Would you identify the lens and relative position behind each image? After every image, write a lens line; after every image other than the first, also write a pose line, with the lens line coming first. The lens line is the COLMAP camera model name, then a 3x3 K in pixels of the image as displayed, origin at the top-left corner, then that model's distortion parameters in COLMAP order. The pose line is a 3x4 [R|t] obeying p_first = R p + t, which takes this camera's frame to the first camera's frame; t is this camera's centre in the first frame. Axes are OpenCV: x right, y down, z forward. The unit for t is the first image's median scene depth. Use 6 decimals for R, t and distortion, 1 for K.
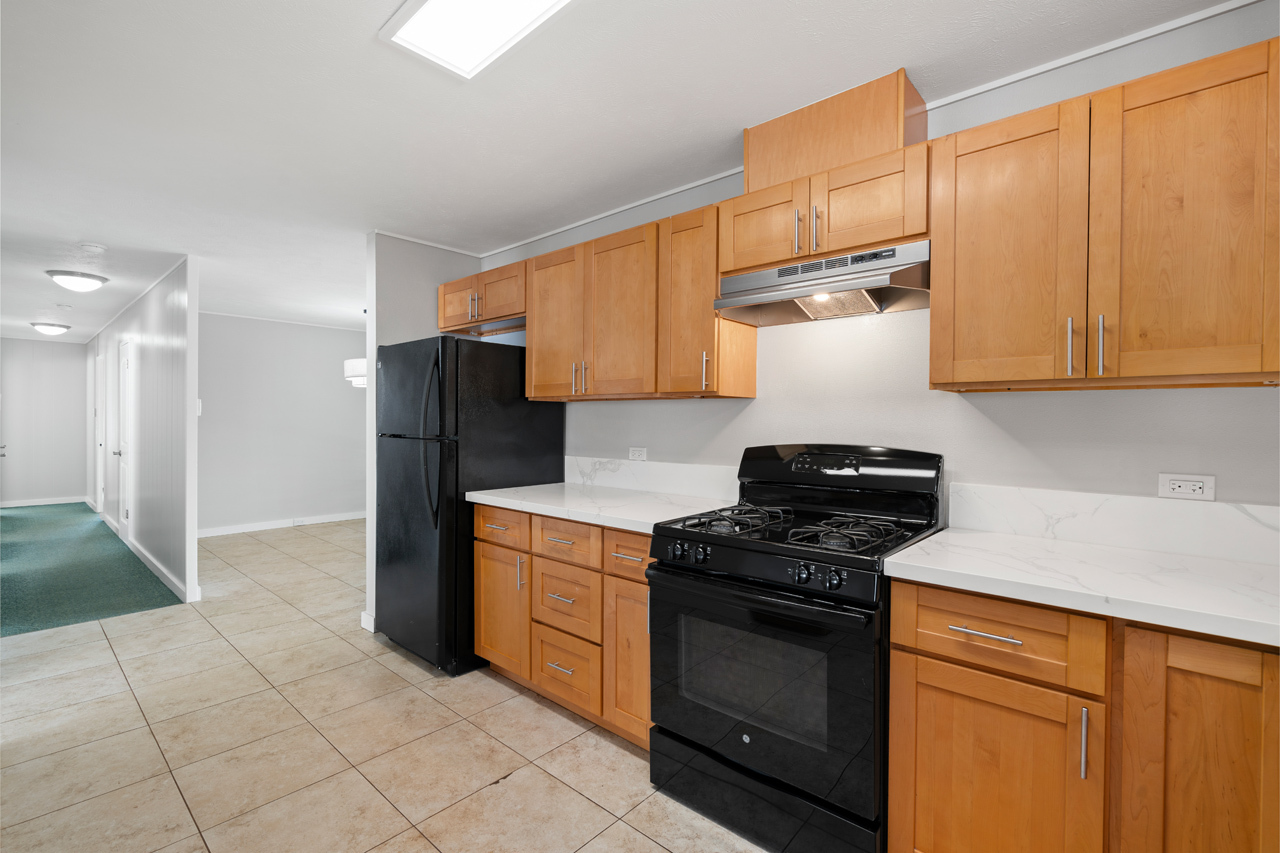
lens RADIAL K [[576.1, 0, 640.0], [0, 576.1, 426.5], [0, 0, 1]] dist [0.000165, 0.000745]
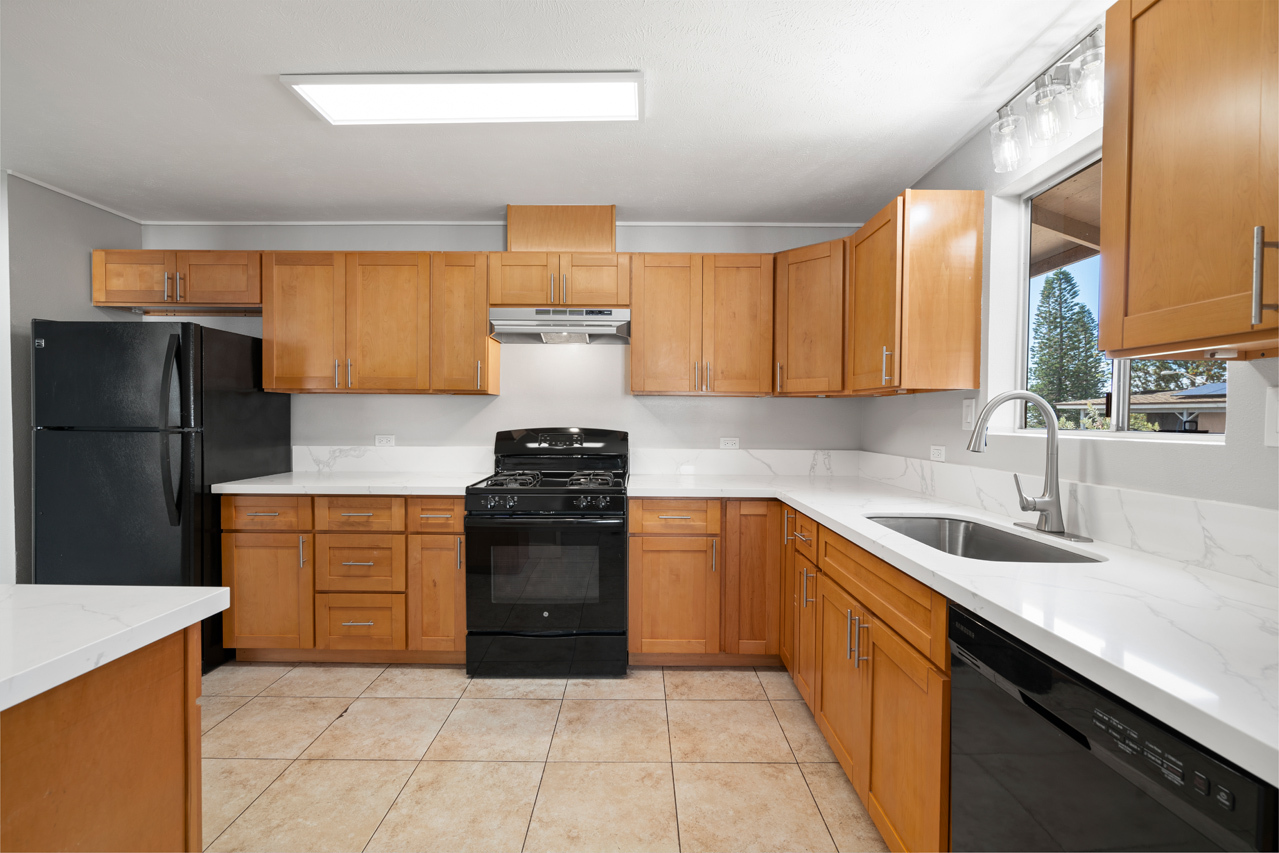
lens RADIAL K [[575.7, 0, 639.5], [0, 575.7, 426.5], [0, 0, 1]] dist [0.000165, 0.000745]
pose [[0.742639, -0.012614, 0.669573, -0.507364], [0.006066, 0.999908, 0.012110, 0.010466], [-0.669664, -0.004931, 0.742648, -0.251613]]
